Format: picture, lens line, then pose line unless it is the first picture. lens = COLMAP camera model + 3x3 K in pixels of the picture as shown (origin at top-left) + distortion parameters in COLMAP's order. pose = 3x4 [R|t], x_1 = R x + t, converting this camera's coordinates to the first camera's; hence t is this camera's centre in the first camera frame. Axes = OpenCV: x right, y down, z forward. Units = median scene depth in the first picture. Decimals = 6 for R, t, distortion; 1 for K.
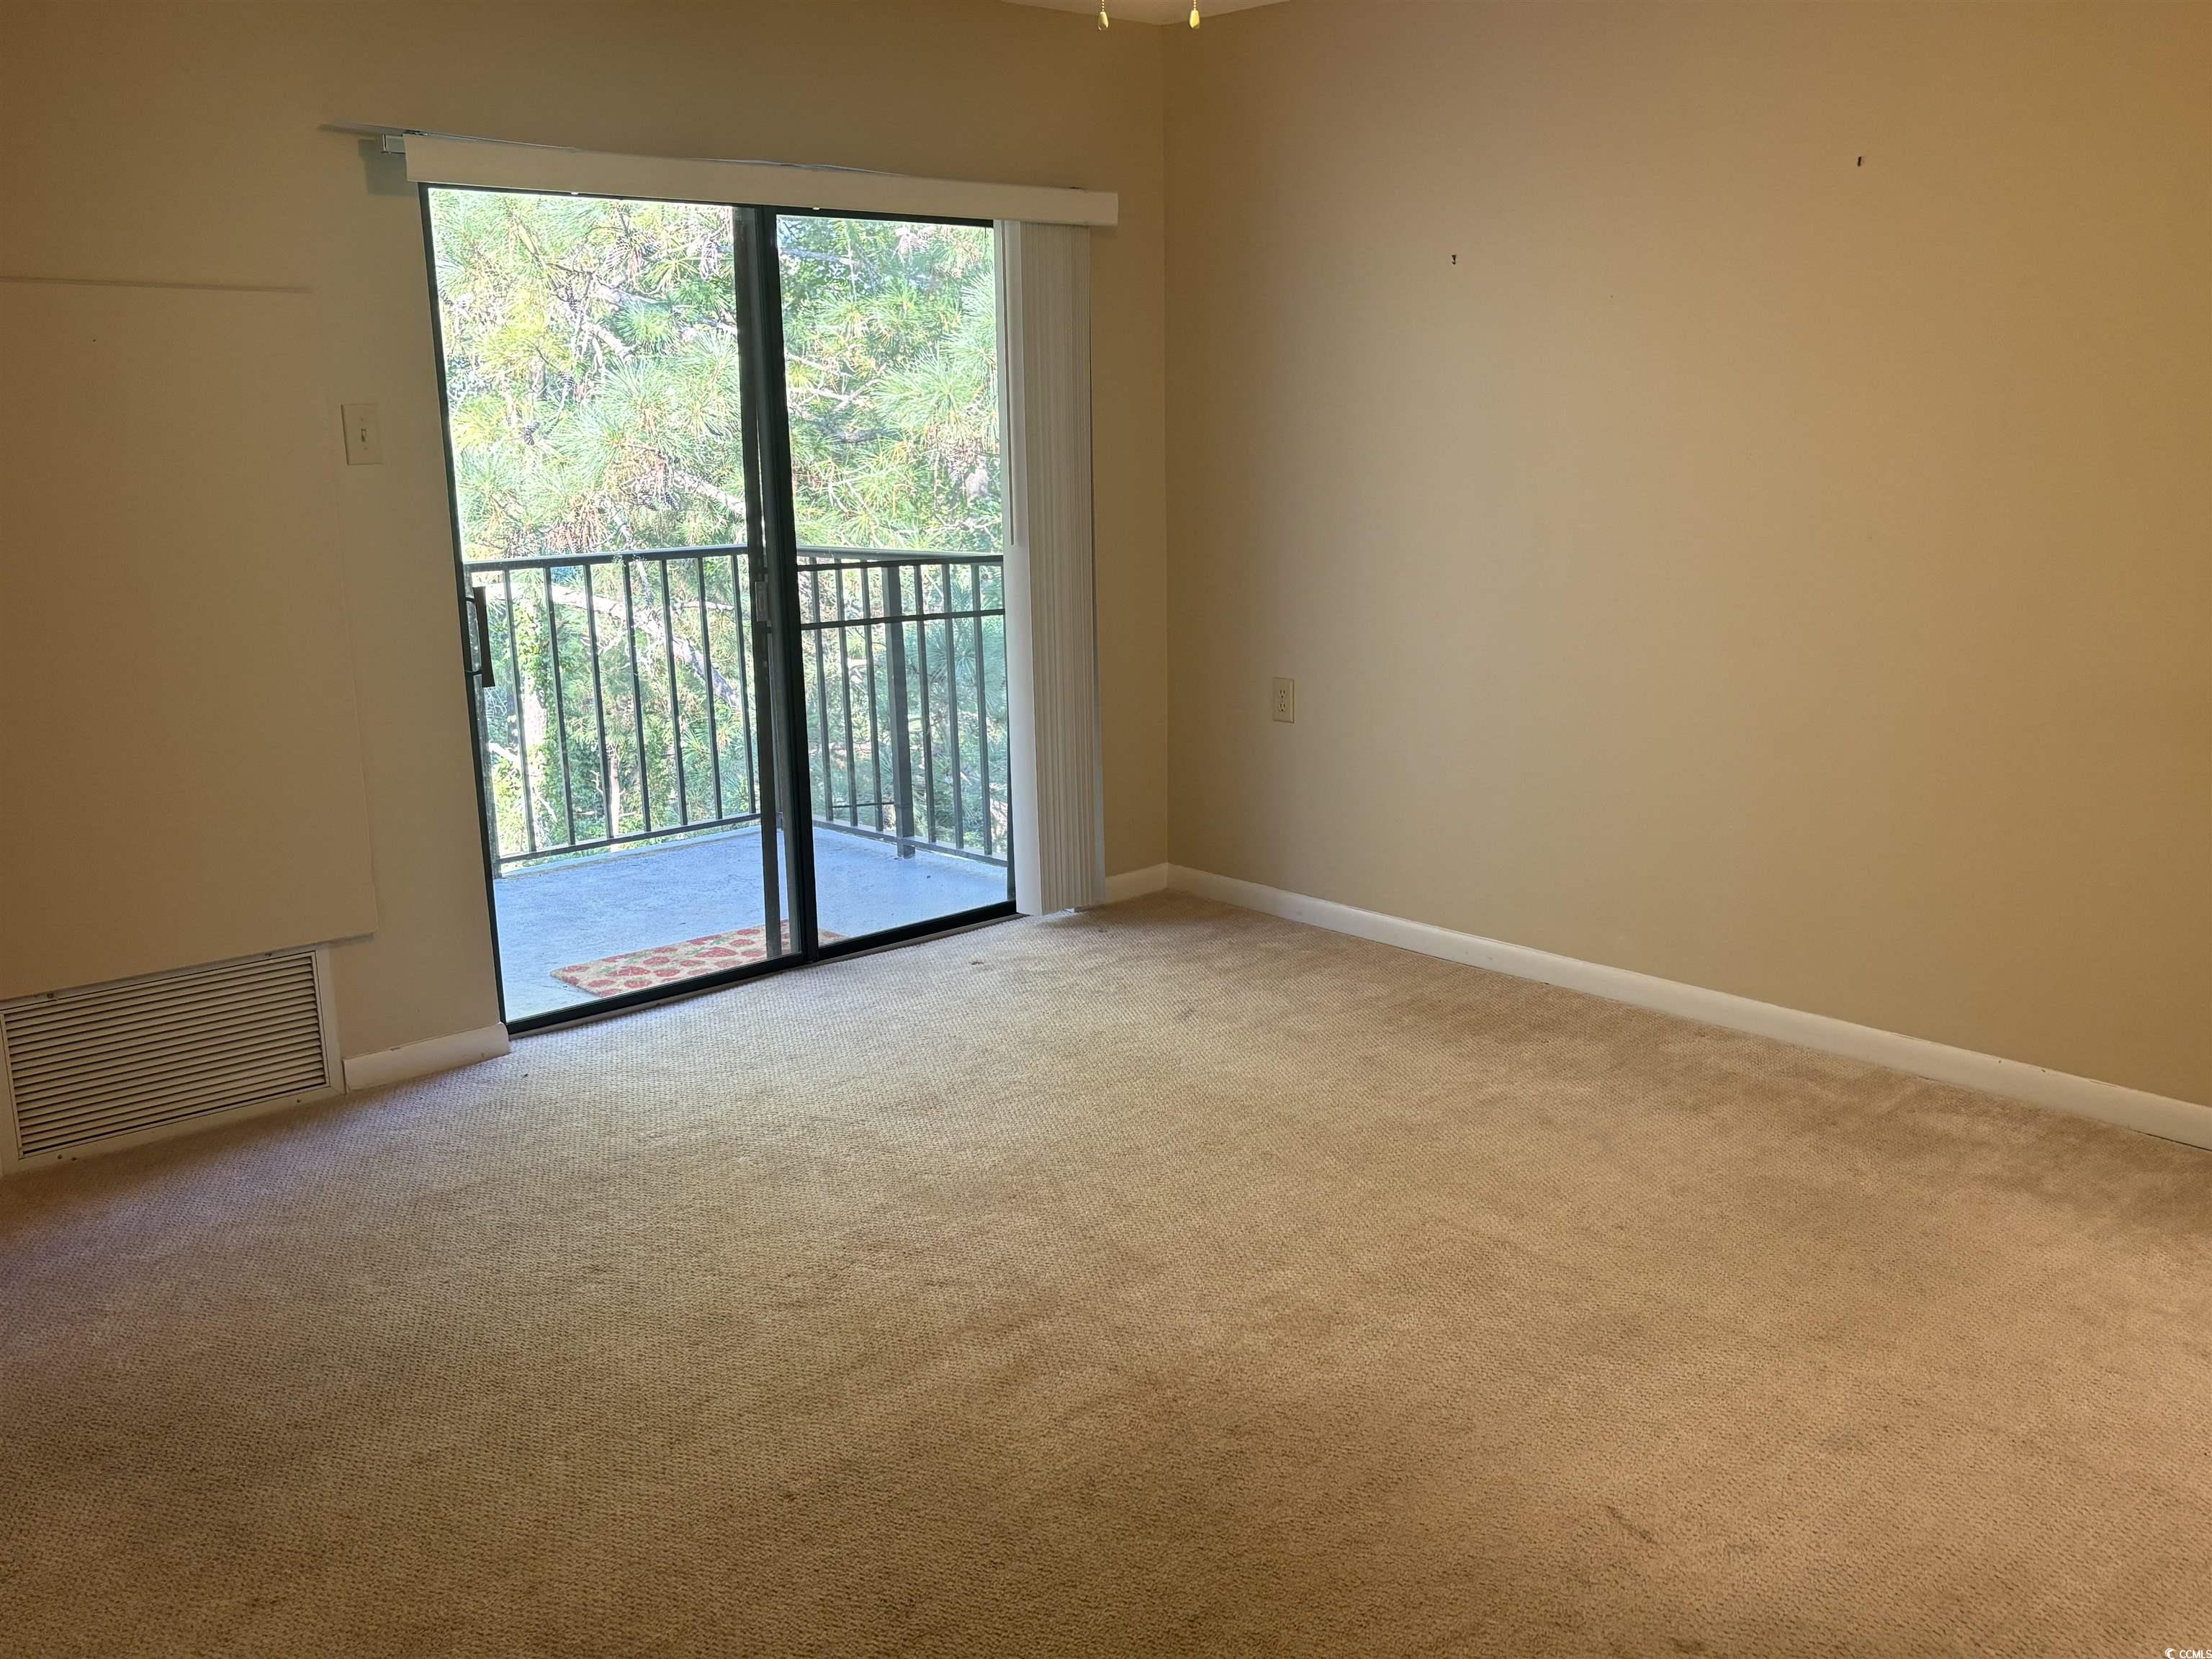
lens RADIAL K [[1947.1, 0, 1106.0], [0, 1947.1, 829.5], [0, 0, 1]] dist [0.050933, -0.217588]
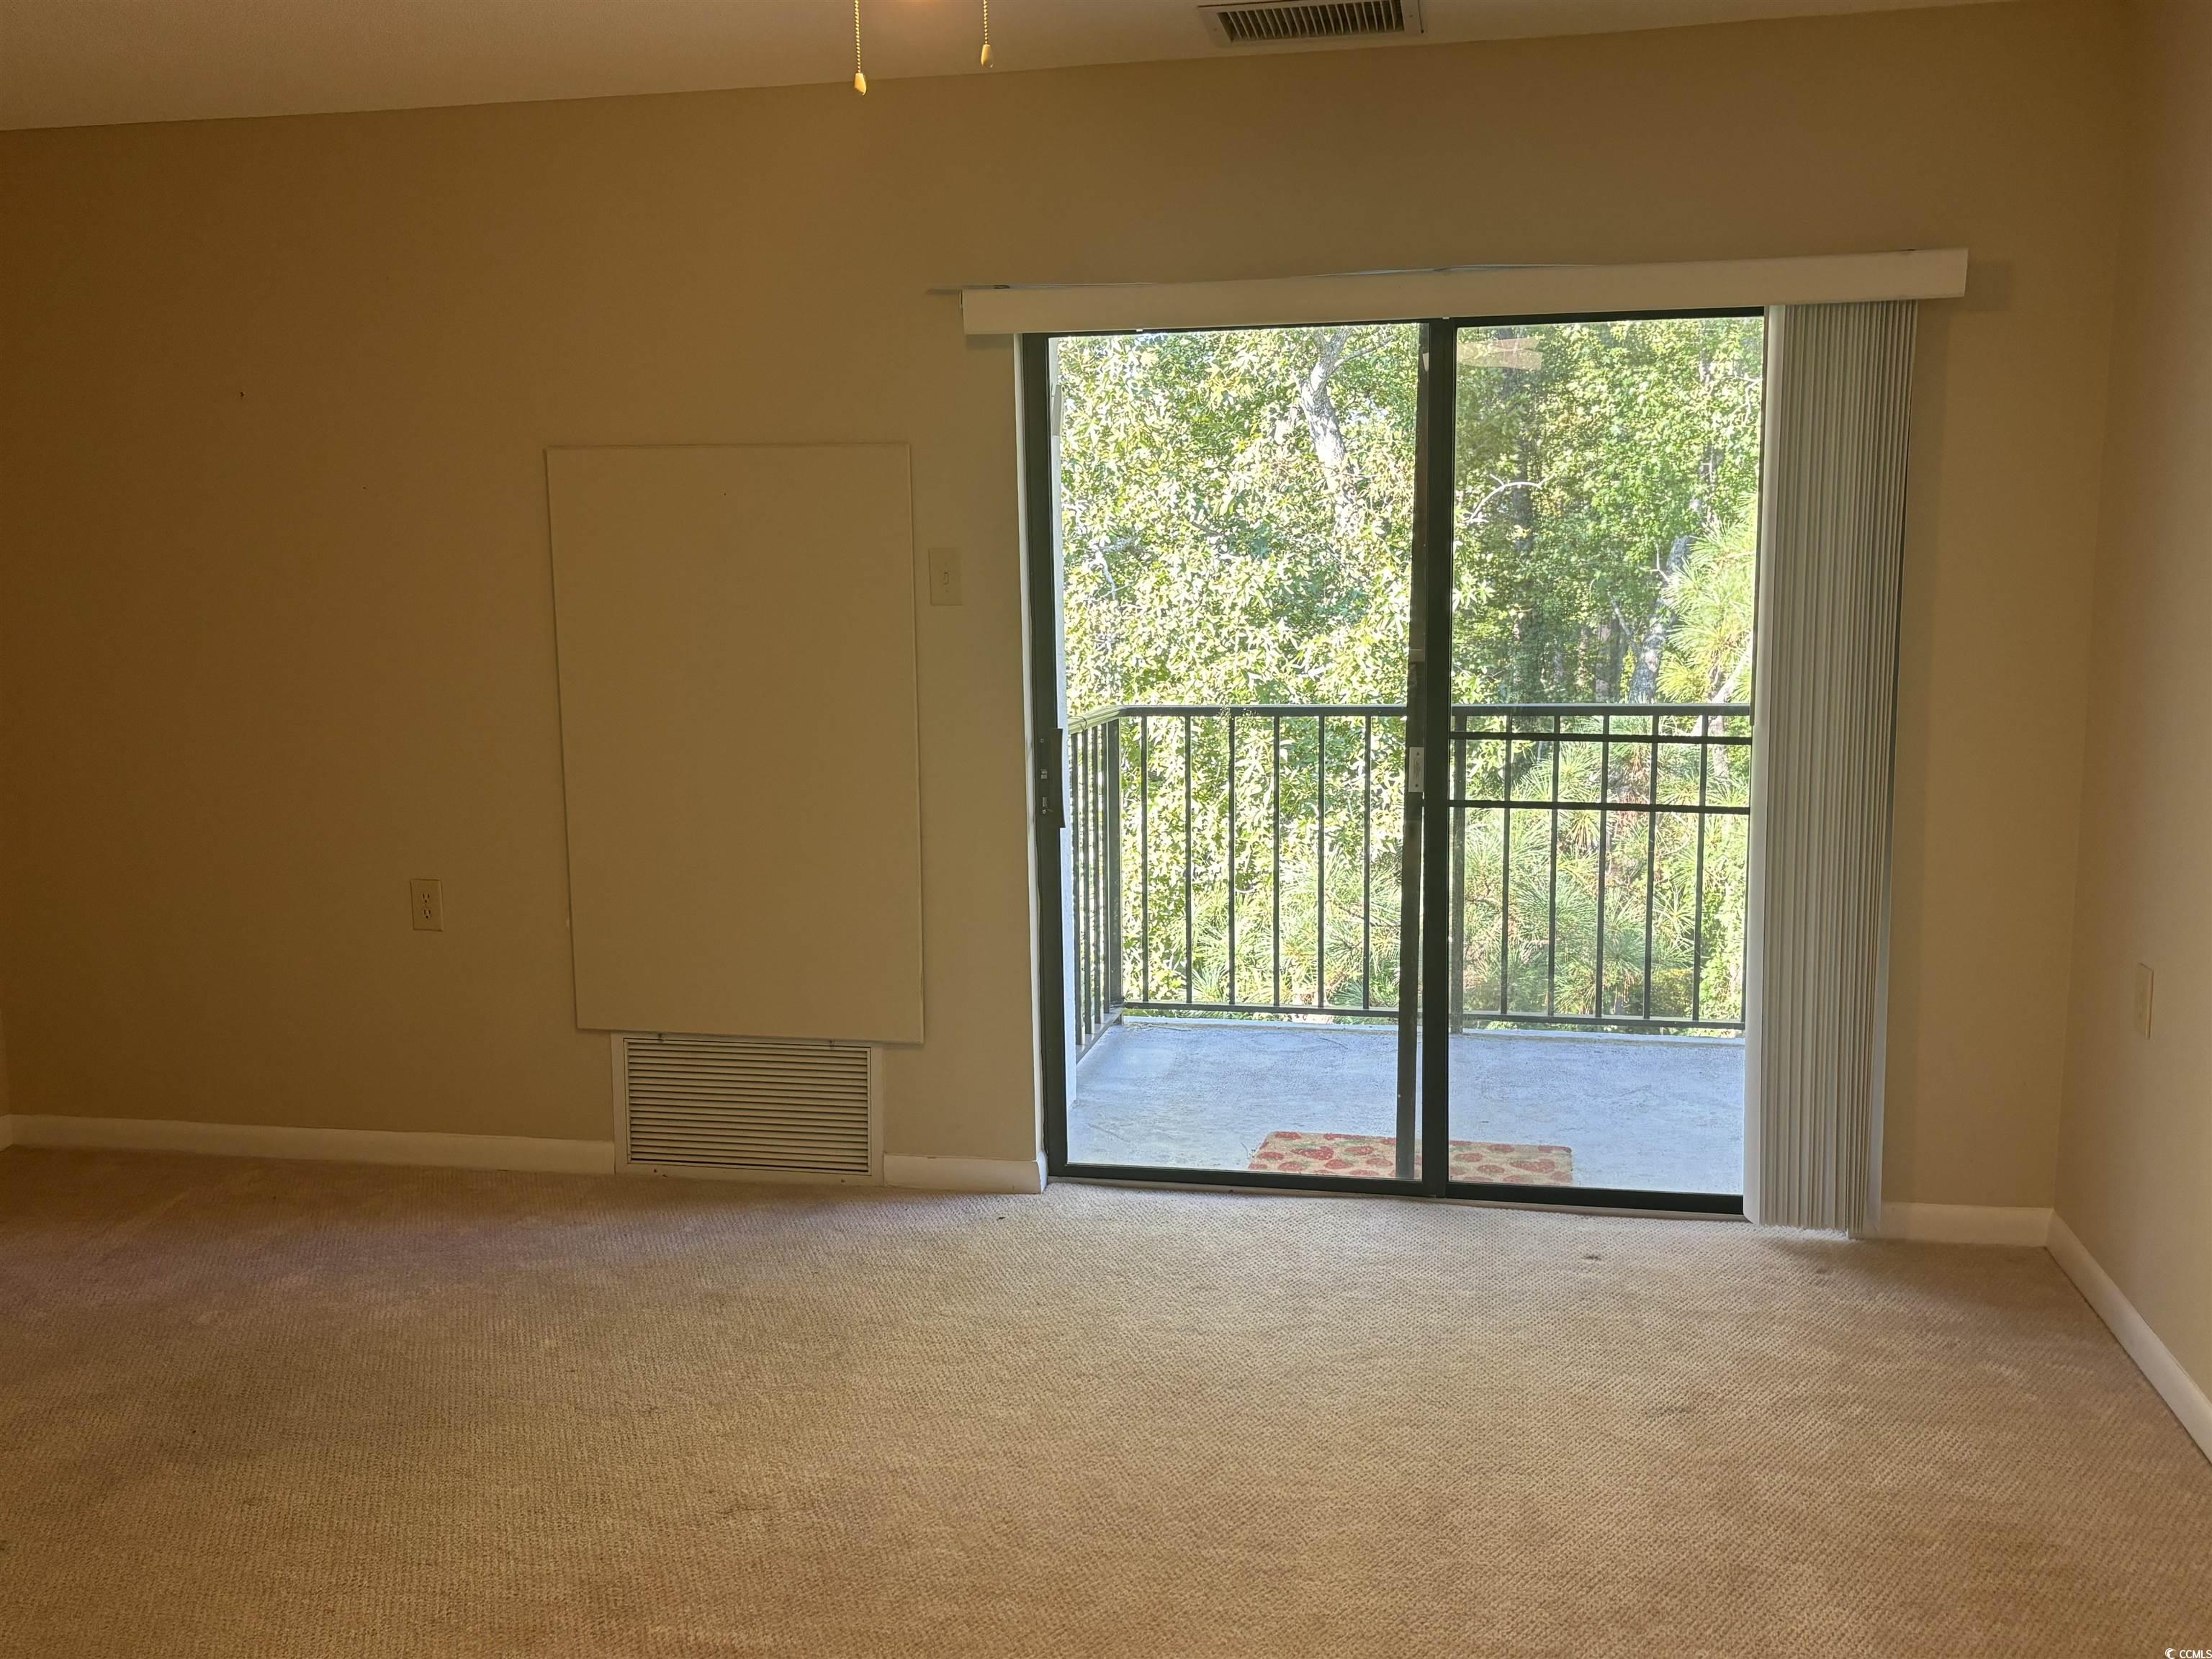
lens RADIAL K [[1912.9, 0, 1106.0], [0, 1912.9, 829.5], [0, 0, 1]] dist [0.105819, -0.224178]
pose [[0.590712, 0.121623, -0.797663, 0.416359], [-0.168394, 0.985389, 0.025541, -0.087372], [0.789115, 0.119235, 0.602562, 0.367504]]
